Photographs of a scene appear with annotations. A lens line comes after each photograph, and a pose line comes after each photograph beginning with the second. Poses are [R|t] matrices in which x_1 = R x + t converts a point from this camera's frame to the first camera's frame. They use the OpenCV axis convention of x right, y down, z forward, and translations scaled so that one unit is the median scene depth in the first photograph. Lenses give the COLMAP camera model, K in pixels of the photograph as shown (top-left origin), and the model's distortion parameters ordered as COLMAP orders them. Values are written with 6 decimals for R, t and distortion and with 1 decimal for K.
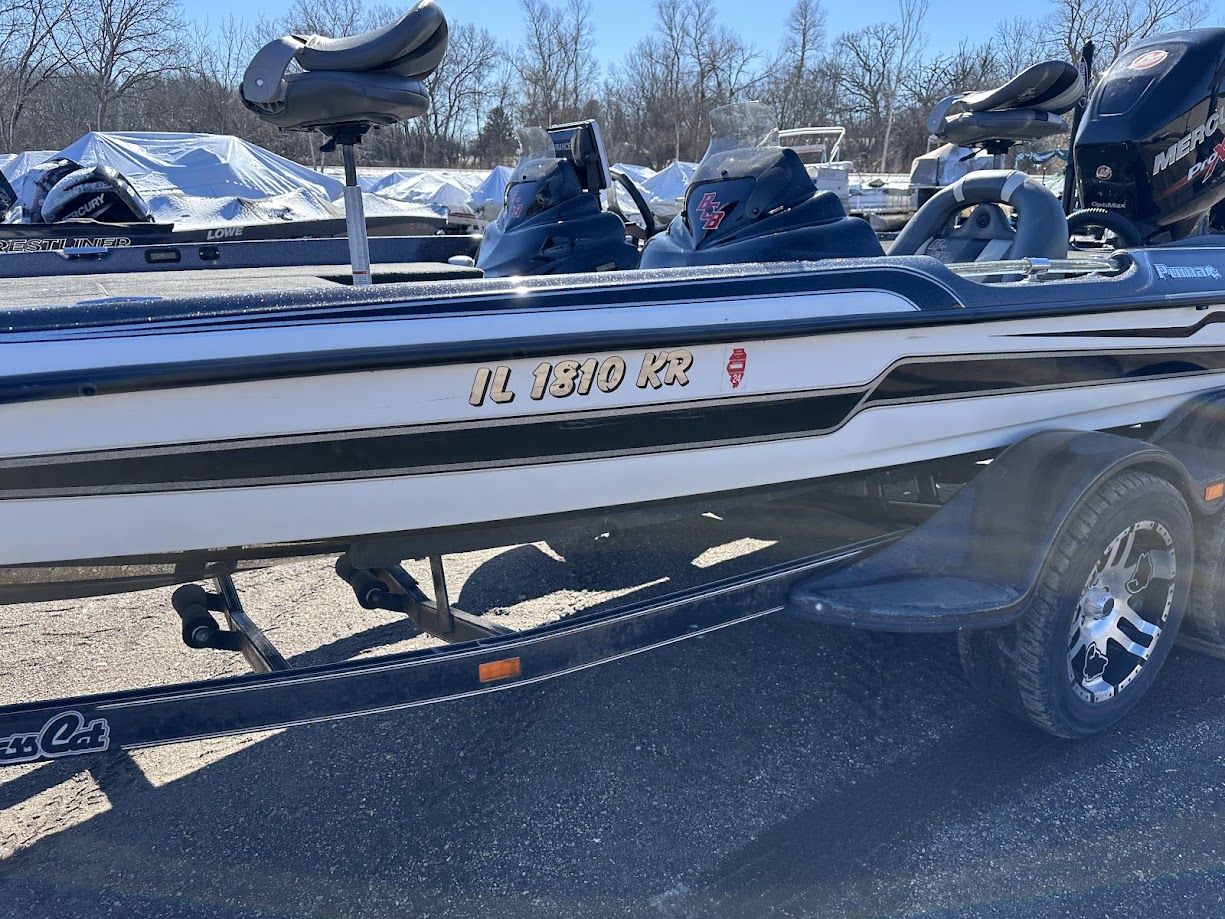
lens RADIAL K [[867.3, 0, 608.6], [0, 867.3, 447.5], [0, 0, 1]] dist [0.029476, -0.031599]
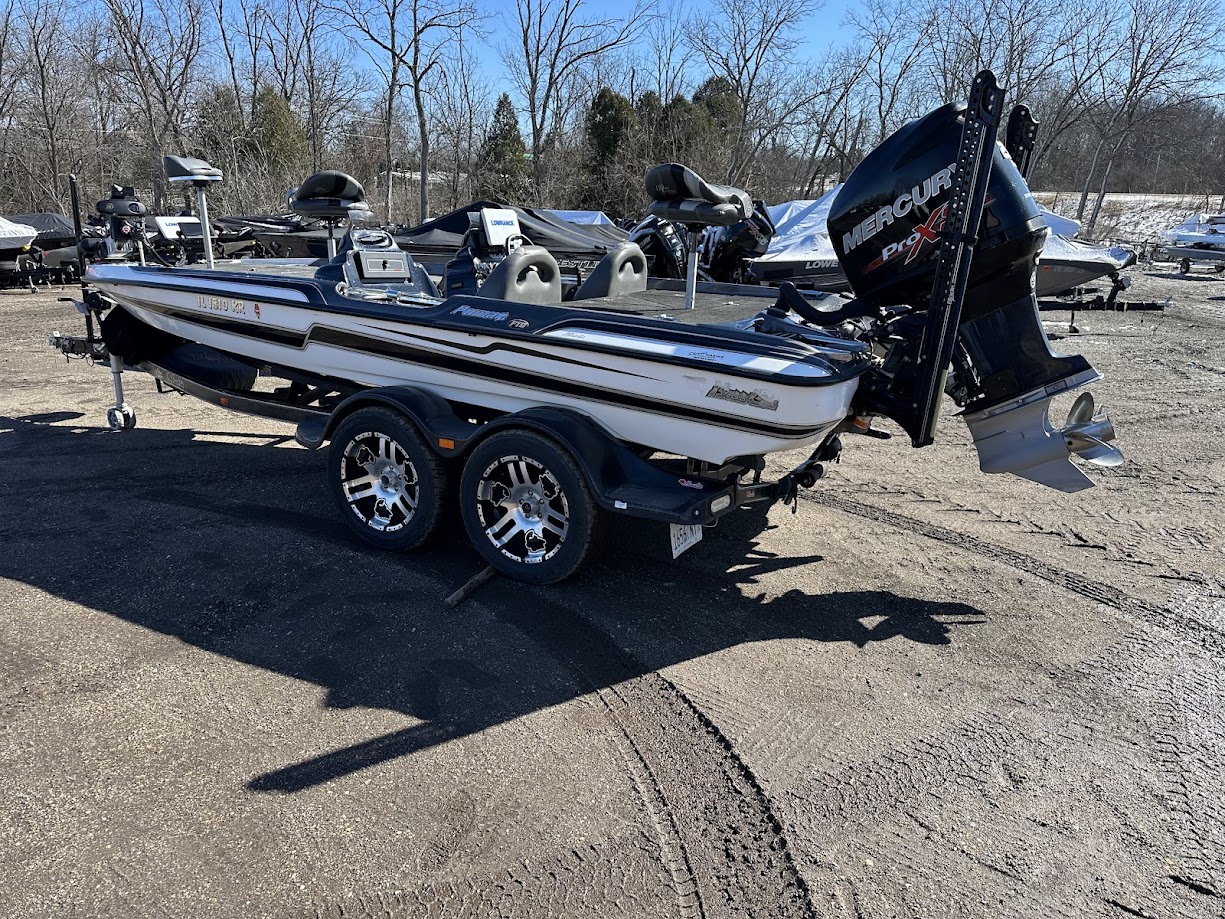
lens RADIAL K [[859.2, 0, 607.0], [0, 859.2, 461.0], [0, 0, 1]] dist [0.053143, -0.059565]
pose [[0.475051, 0.251686, -0.843197, 0.450747], [-0.264244, 0.954801, 0.136127, -0.044777], [0.839346, 0.158142, 0.520085, 0.083381]]
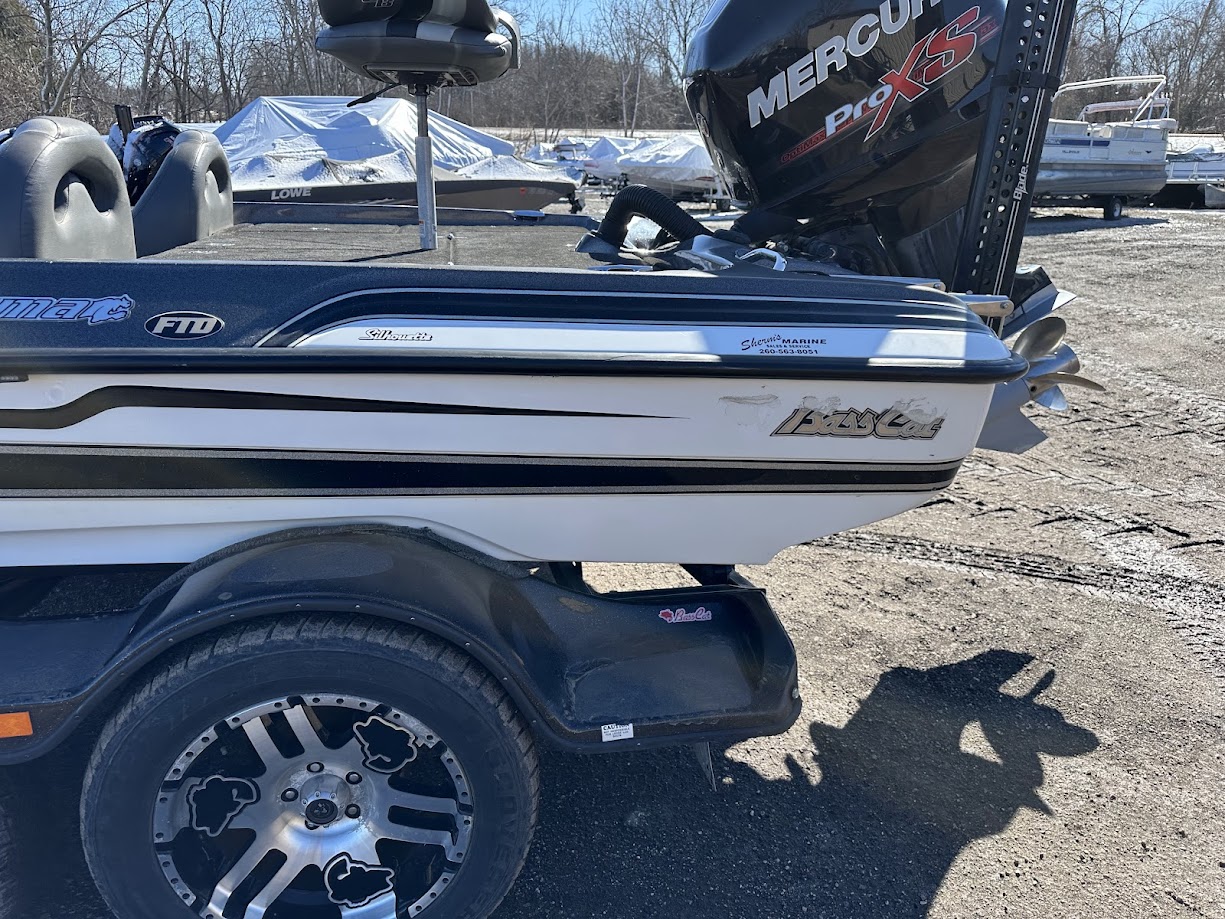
lens RADIAL K [[864.2, 0, 610.4], [0, 864.2, 457.9], [0, 0, 1]] dist [0.046740, -0.053353]
pose [[0.928896, 0.126554, -0.348045, 0.243727], [-0.109453, 0.991632, 0.068452, -0.038044], [0.353796, -0.025490, 0.934975, 0.129644]]
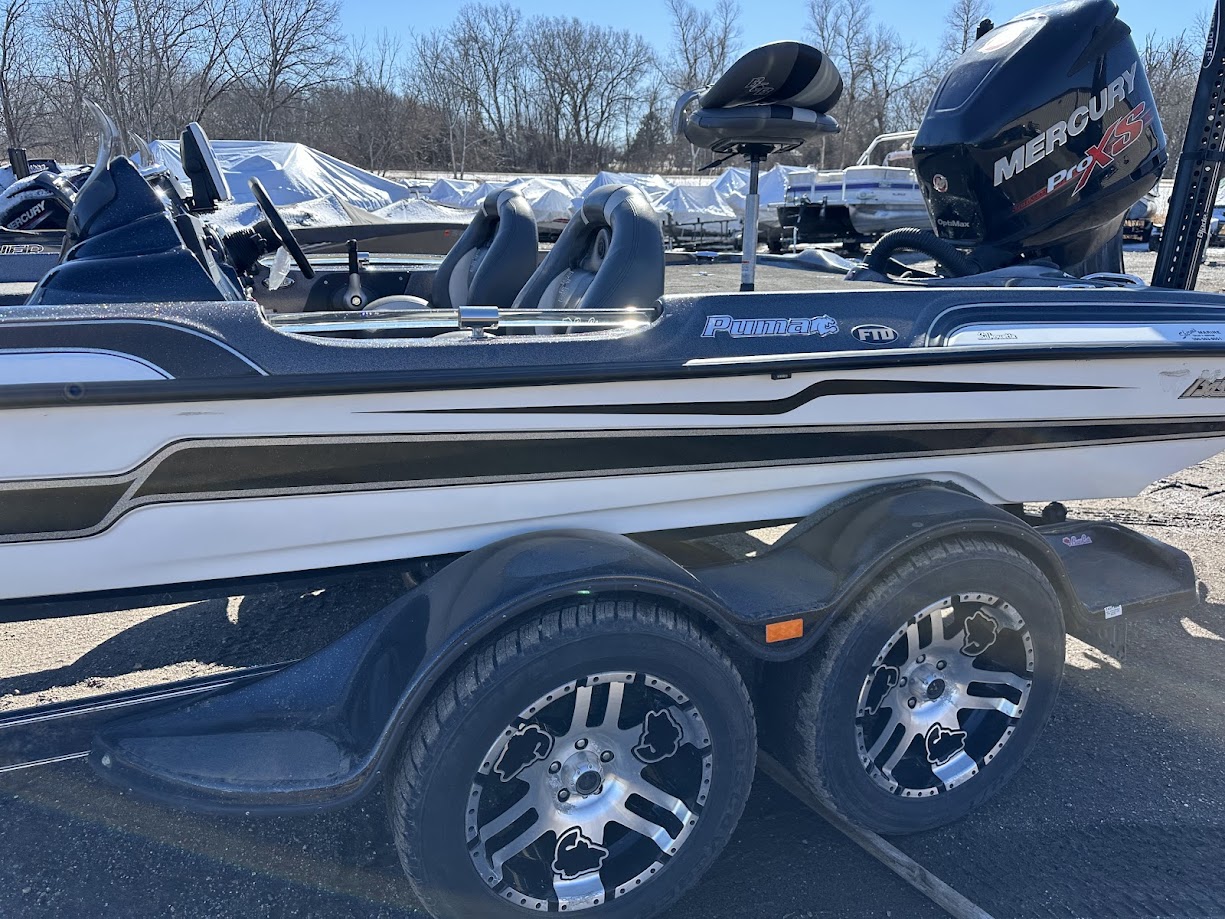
lens RADIAL K [[867.3, 0, 608.6], [0, 867.3, 447.5], [0, 0, 1]] dist [0.029476, -0.031599]
pose [[0.985419, 0.049742, -0.162713, 0.133458], [-0.050511, 0.998723, -0.000589, -0.018762], [0.162476, 0.008800, 0.986673, 0.054256]]
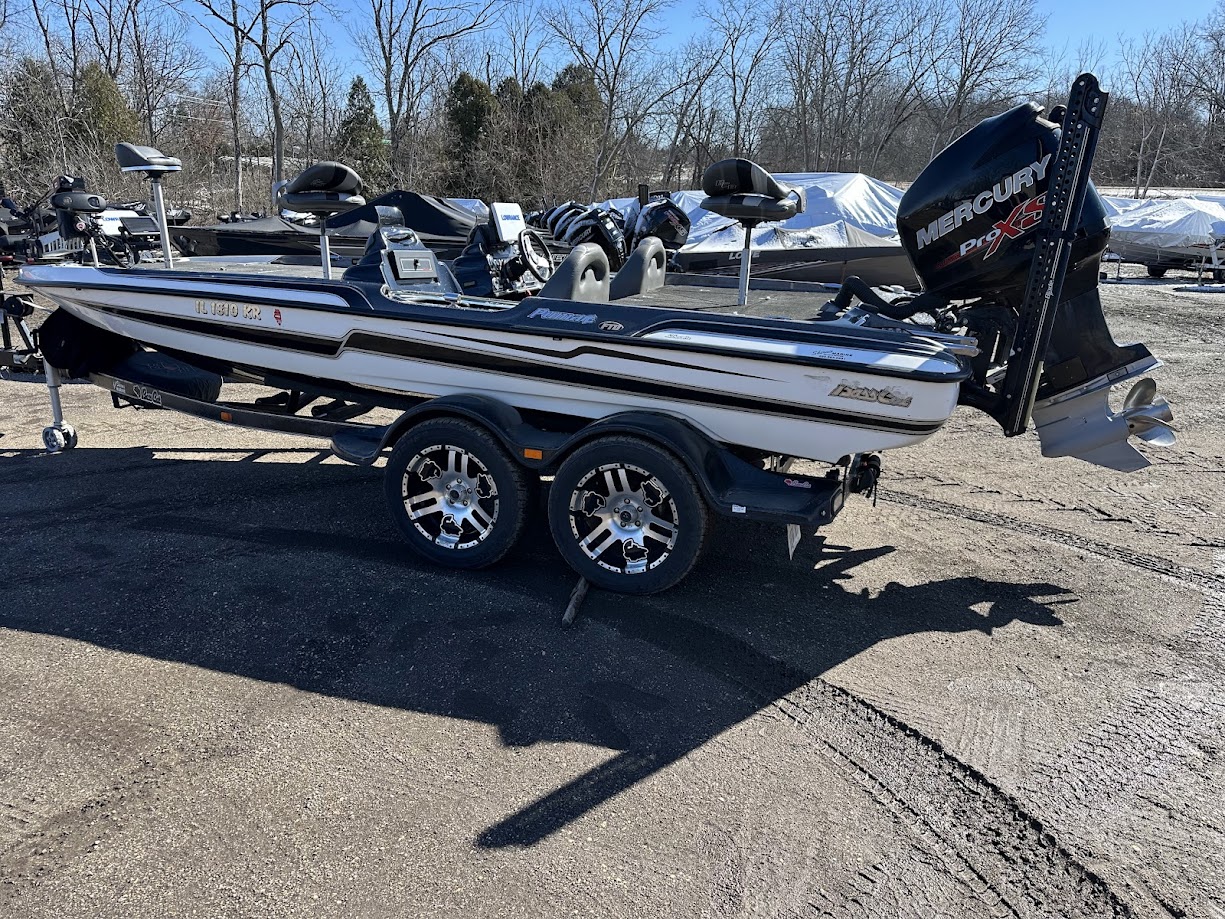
lens RADIAL K [[860.7, 0, 612.5], [0, 860.7, 459.5], [0, 0, 1]] dist [0.054015, -0.061643]
pose [[0.617117, 0.234085, -0.751247, 0.395471], [-0.237986, 0.965537, 0.105362, -0.027863], [0.750020, 0.113765, 0.651558, 0.019702]]
